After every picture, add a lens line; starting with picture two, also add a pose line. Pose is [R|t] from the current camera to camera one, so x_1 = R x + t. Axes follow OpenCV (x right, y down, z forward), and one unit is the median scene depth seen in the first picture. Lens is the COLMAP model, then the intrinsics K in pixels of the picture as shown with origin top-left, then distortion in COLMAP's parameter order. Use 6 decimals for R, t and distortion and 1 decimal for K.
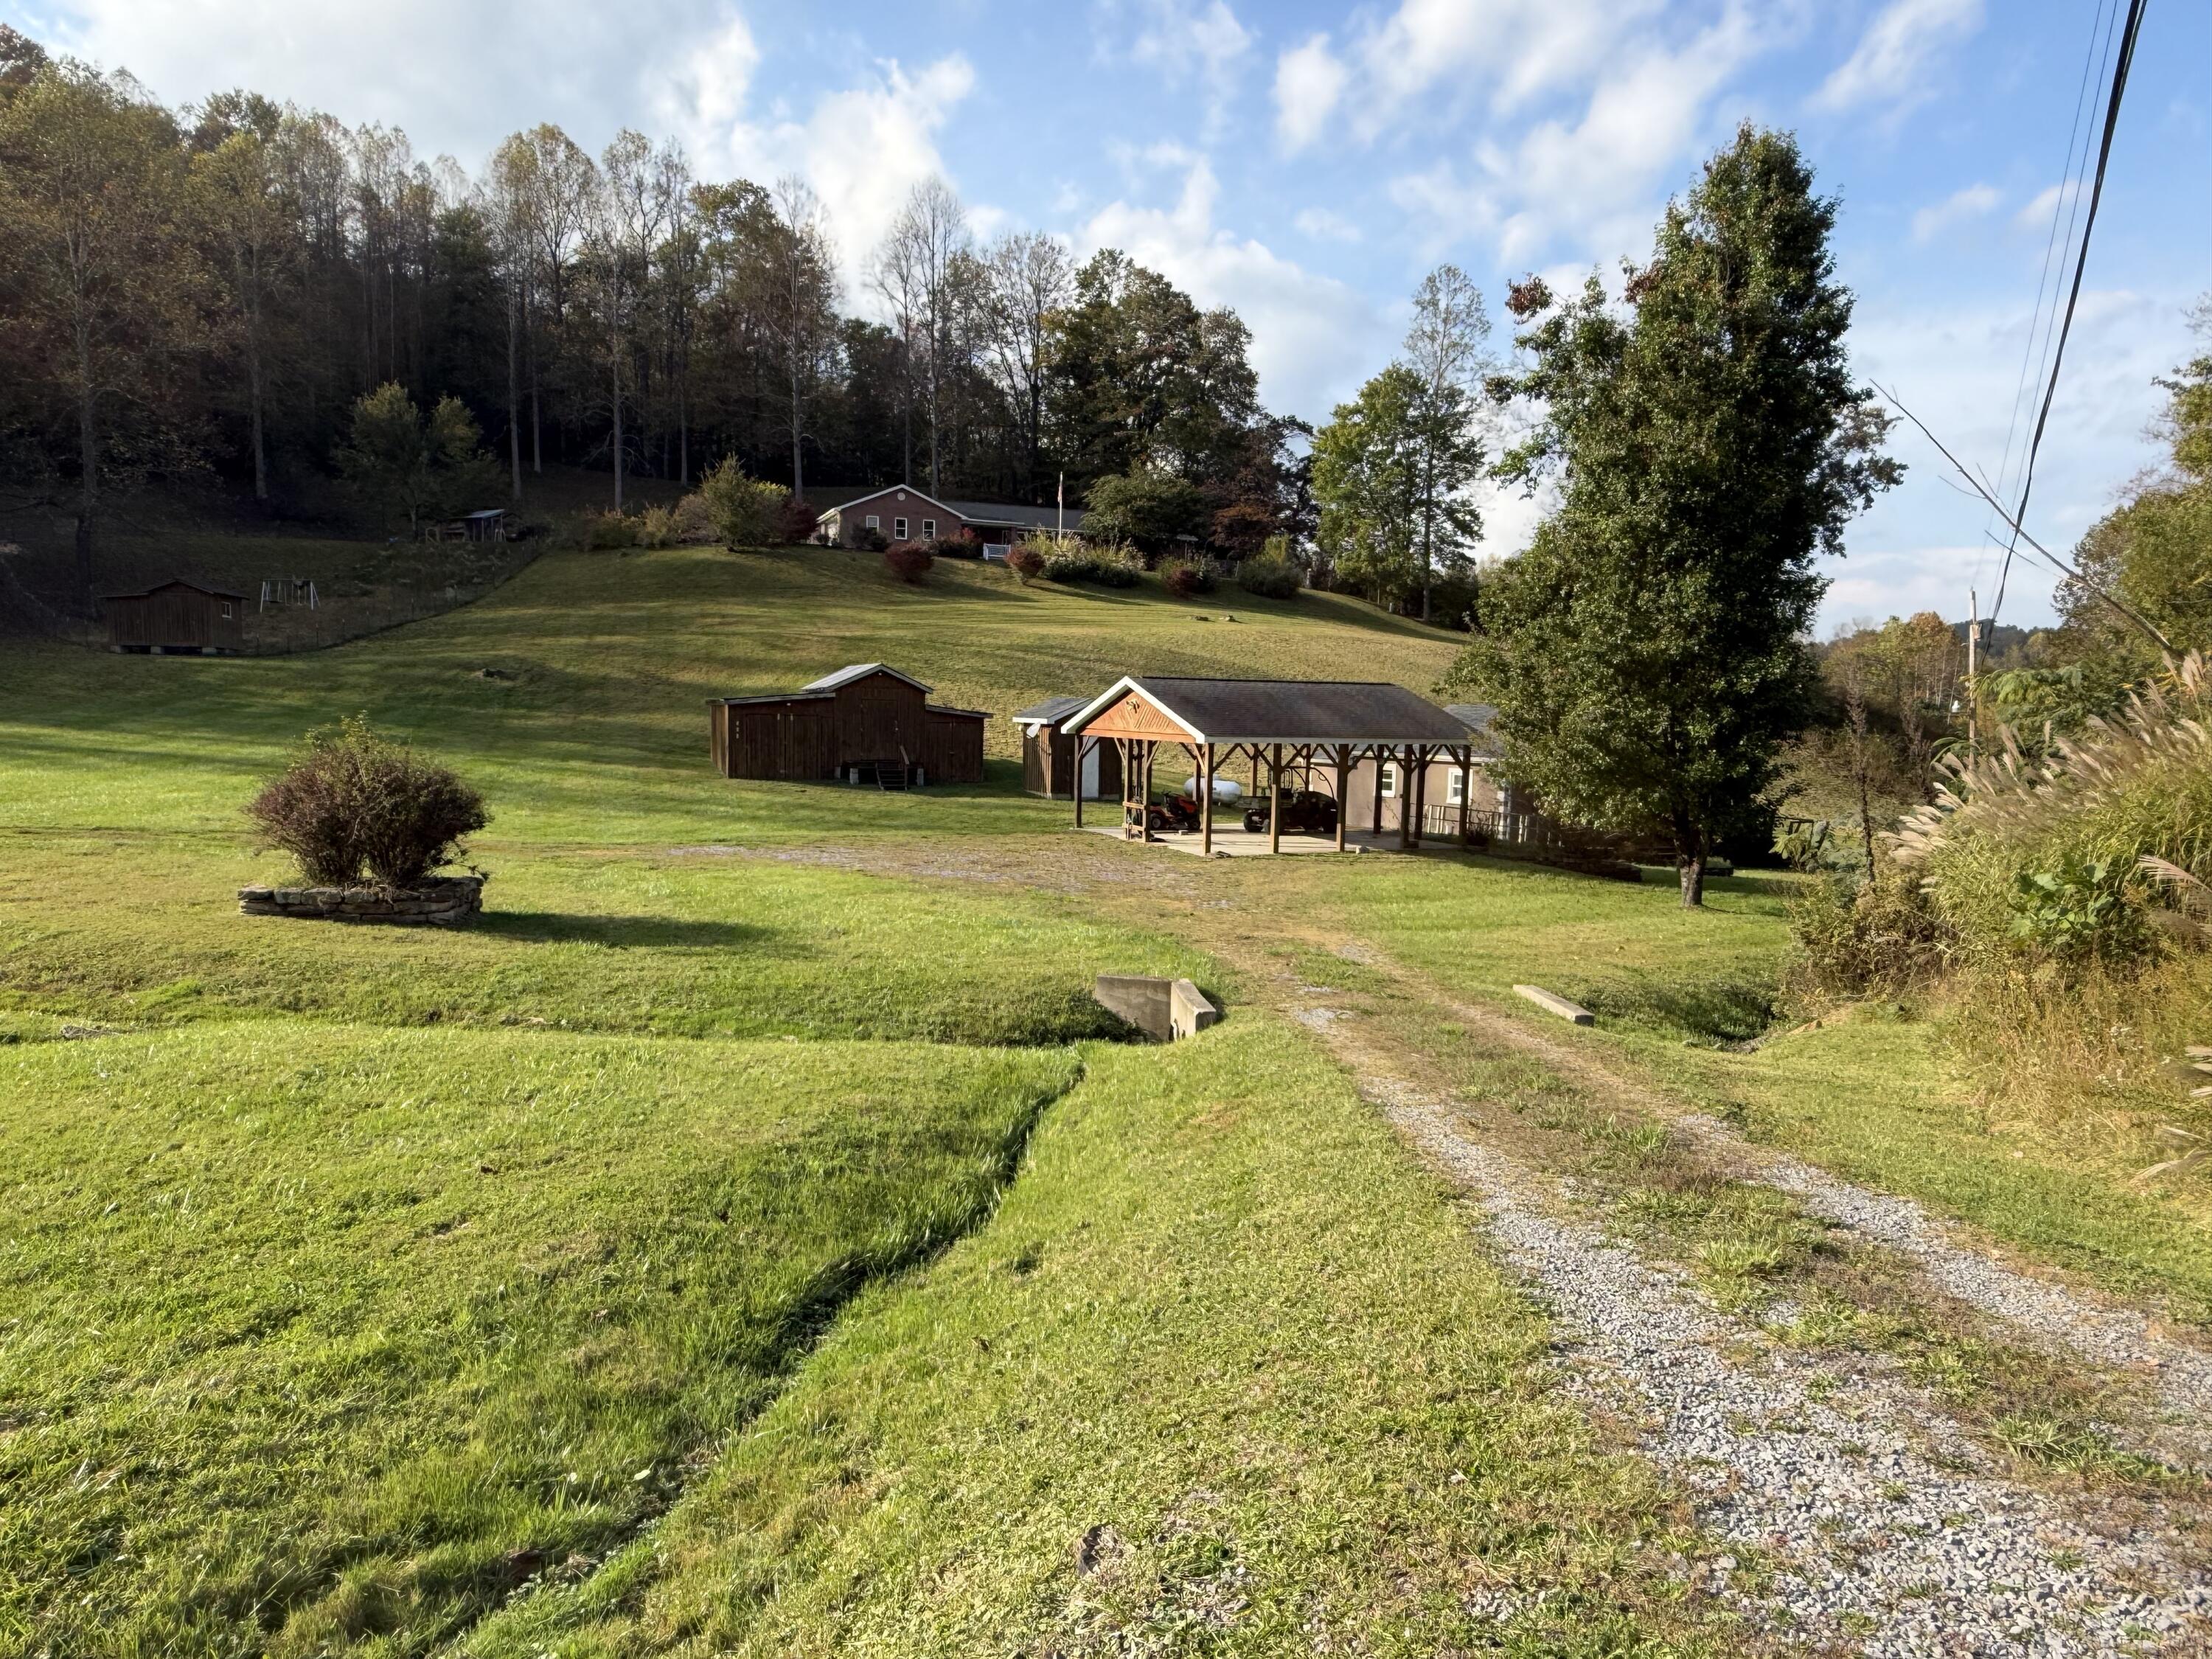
lens RADIAL K [[1494.4, 0, 1106.0], [0, 1494.4, 829.5], [0, 0, 1]] dist [0.000885, 0.001850]
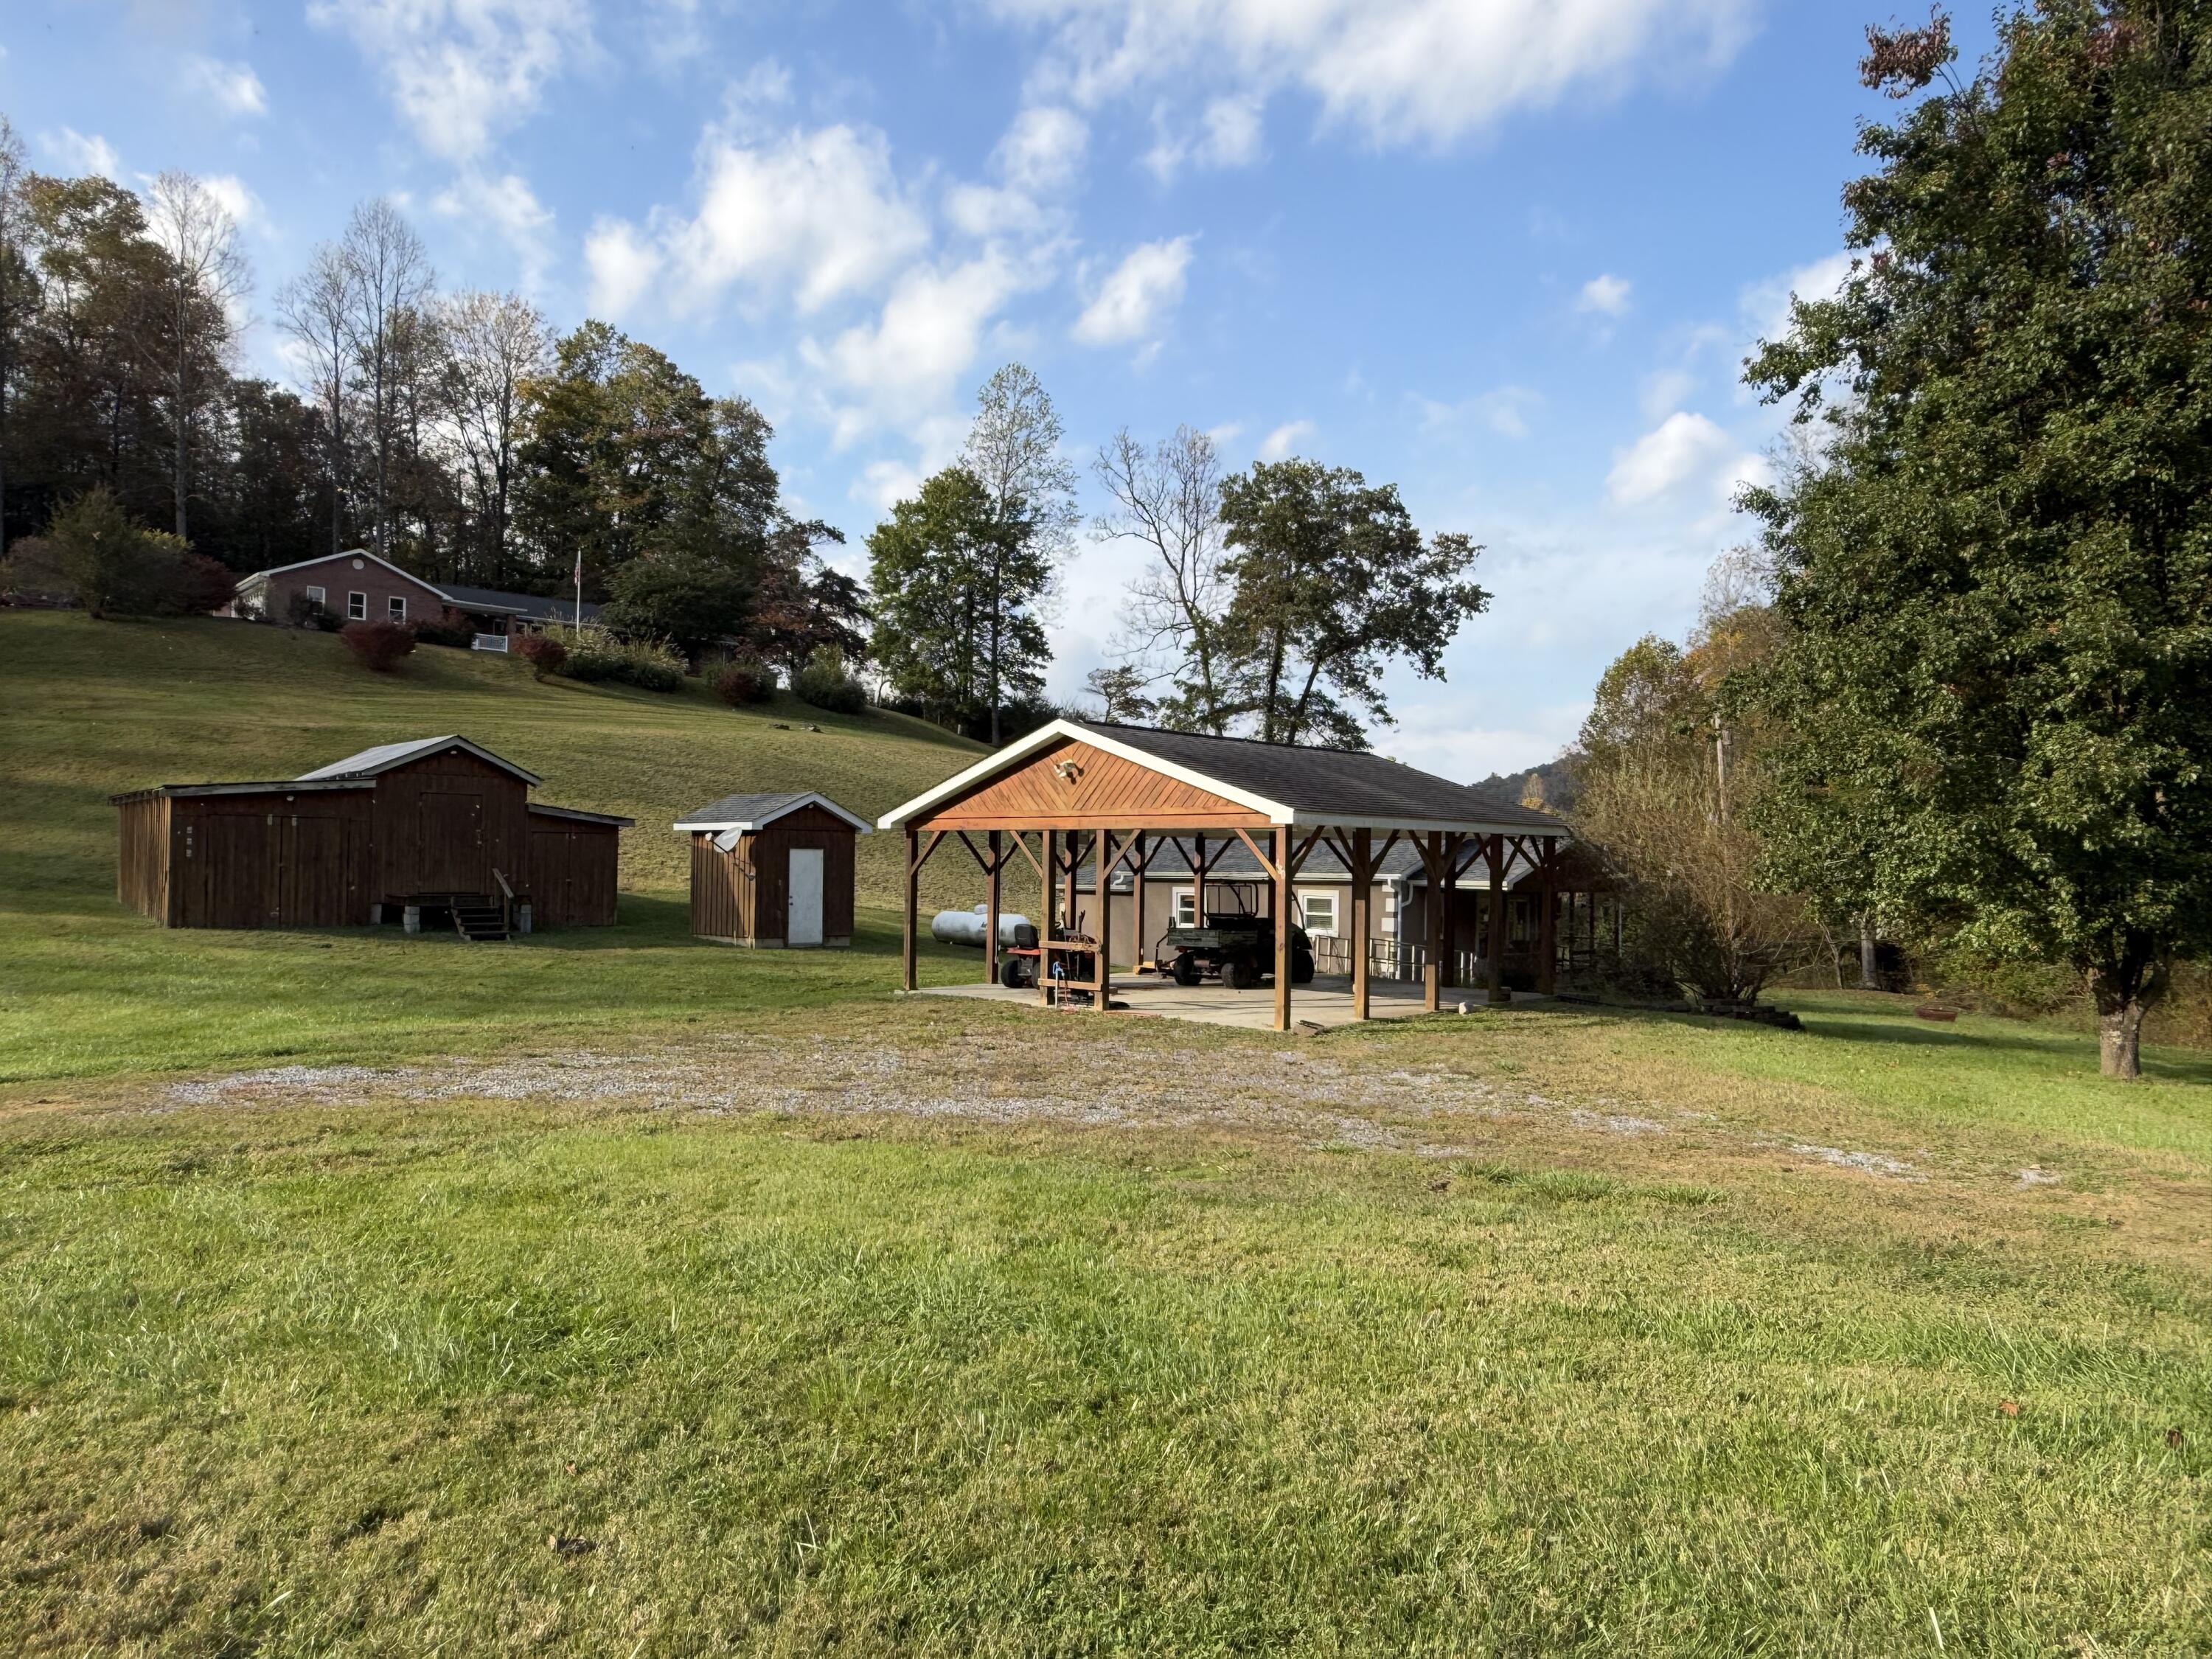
lens RADIAL K [[1494.4, 0, 1106.0], [0, 1494.4, 829.5], [0, 0, 1]] dist [0.000885, 0.001850]
pose [[0.928584, -0.000855, 0.371121, -0.176470], [0.038610, 0.994793, -0.094315, -0.005765], [-0.369108, 0.101909, 0.923783, 0.456136]]
